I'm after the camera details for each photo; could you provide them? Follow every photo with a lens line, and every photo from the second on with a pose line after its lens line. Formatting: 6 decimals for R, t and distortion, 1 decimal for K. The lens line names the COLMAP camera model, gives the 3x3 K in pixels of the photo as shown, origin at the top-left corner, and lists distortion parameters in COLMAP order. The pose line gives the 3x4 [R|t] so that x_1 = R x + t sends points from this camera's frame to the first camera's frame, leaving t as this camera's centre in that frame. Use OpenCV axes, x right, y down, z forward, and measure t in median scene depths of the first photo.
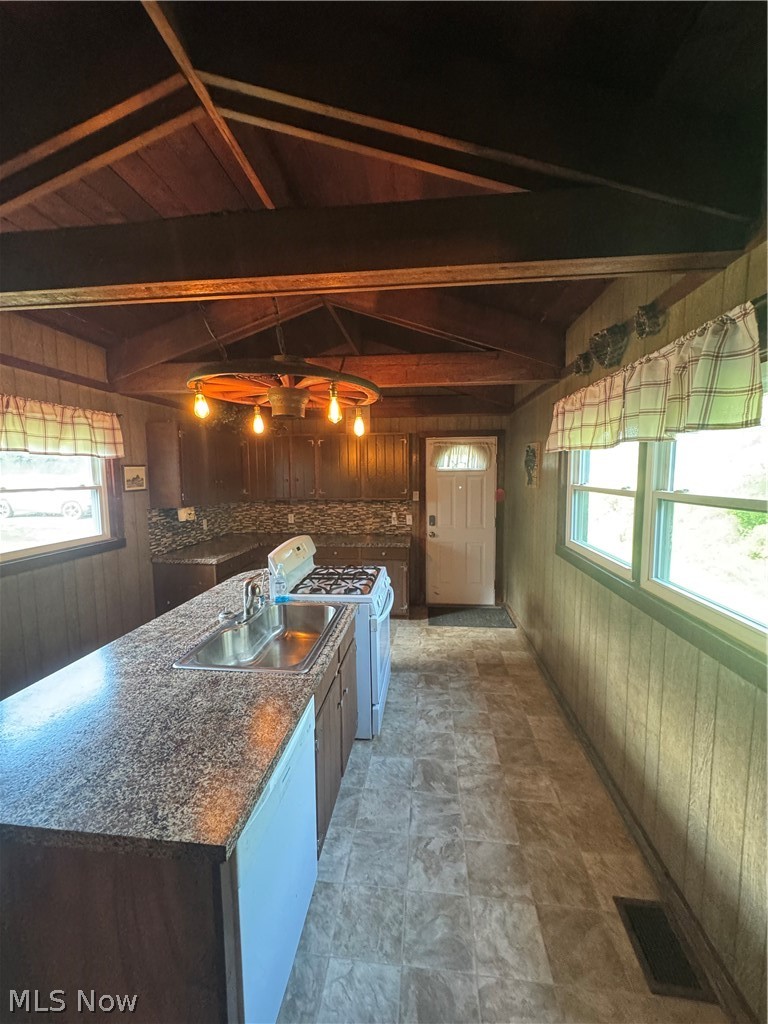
lens RADIAL K [[404.0, 0, 379.9], [0, 404.0, 508.4], [0, 0, 1]] dist [-0.002218, 0.001041]
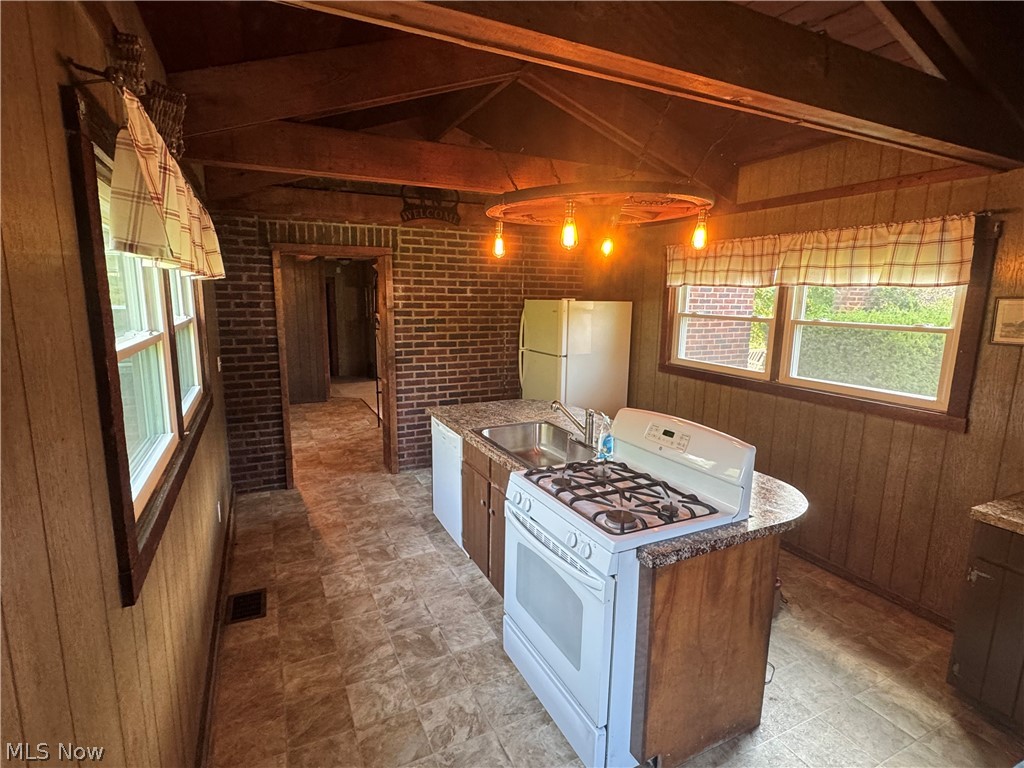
lens RADIAL K [[512.4, 0, 518.2], [0, 512.4, 385.4], [0, 0, 1]] dist [-0.005699, -0.000526]
pose [[-0.832243, 0.092363, -0.546664, 0.398545], [-0.057568, 0.966299, 0.250904, -0.149980], [0.551414, 0.240284, -0.798878, 1.438771]]
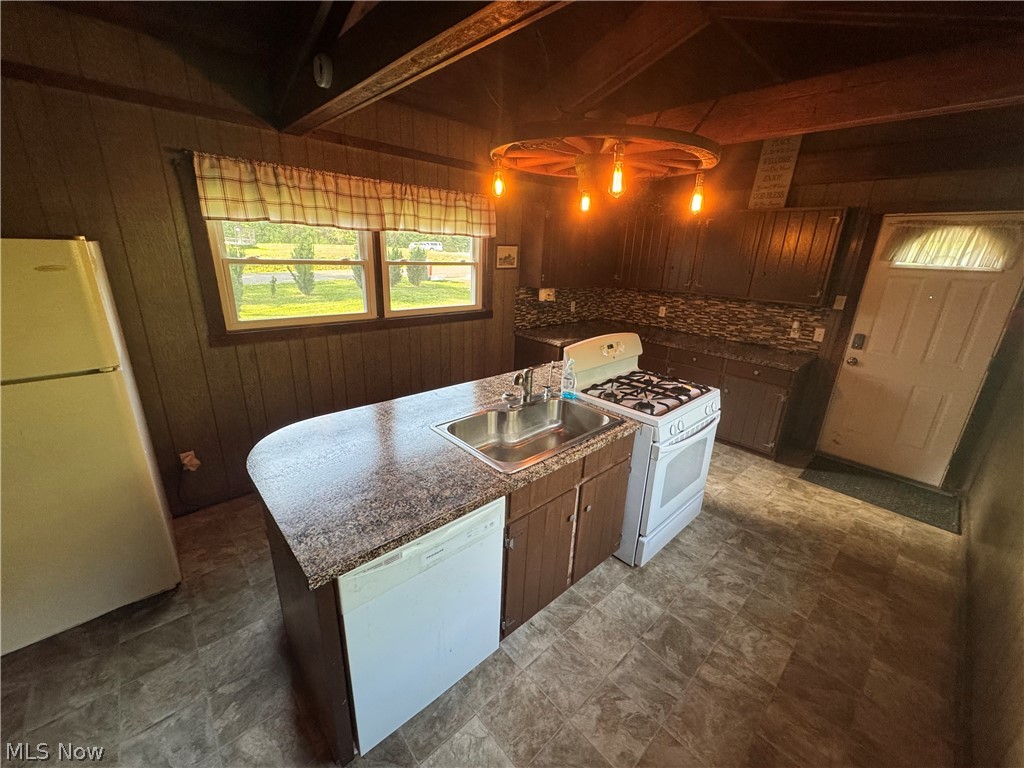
lens RADIAL K [[404.0, 0, 512.3], [0, 404.0, 378.1], [0, 0, 1]] dist [-0.002218, 0.001041]
pose [[0.758713, 0.231407, -0.608937, 0.197590], [-0.100243, 0.965118, 0.241864, -0.029612], [0.643666, -0.122464, 0.755445, 0.160841]]
